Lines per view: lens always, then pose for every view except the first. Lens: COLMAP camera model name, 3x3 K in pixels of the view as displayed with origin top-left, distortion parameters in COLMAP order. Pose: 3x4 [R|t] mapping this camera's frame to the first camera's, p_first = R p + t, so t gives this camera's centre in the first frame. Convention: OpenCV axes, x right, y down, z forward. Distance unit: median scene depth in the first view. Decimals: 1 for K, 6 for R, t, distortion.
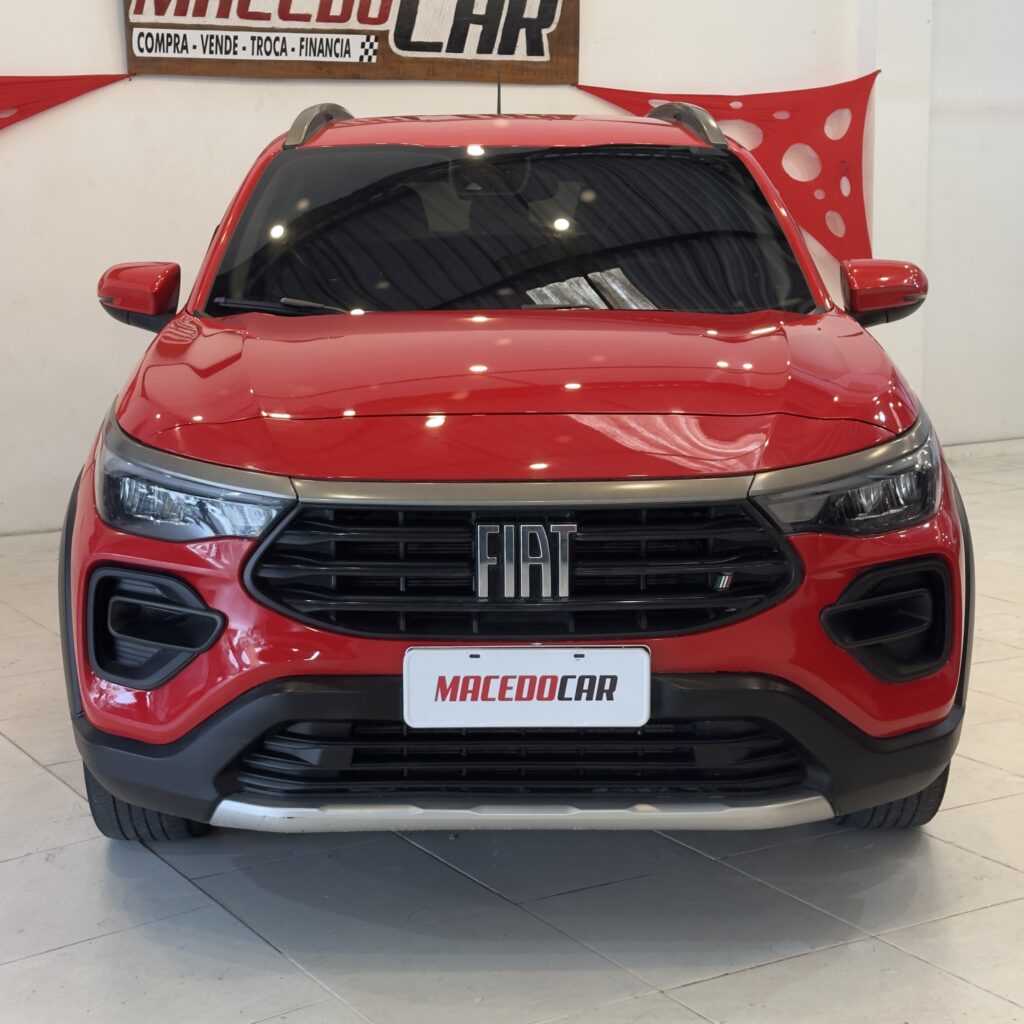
lens RADIAL K [[1887.3, 0, 512.0], [0, 1887.3, 512.0], [0, 0, 1]] dist [0.170830, -0.096762]
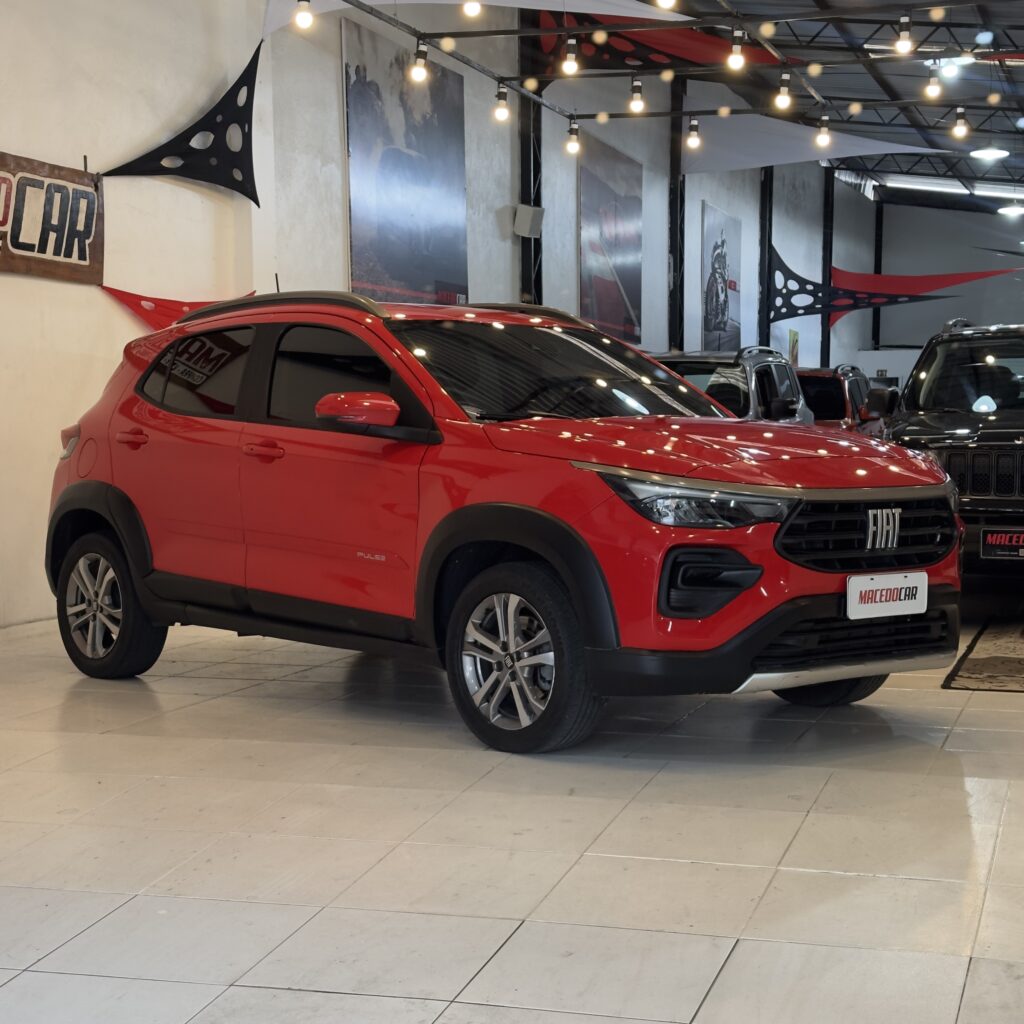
lens RADIAL K [[1887.3, 0, 512.0], [0, 1887.3, 512.0], [0, 0, 1]] dist [0.170830, -0.096762]
pose [[0.747353, -0.021491, 0.664080, -0.624020], [0.101561, 0.991427, -0.082212, 0.051945], [-0.656619, 0.128886, 0.743128, -0.075616]]
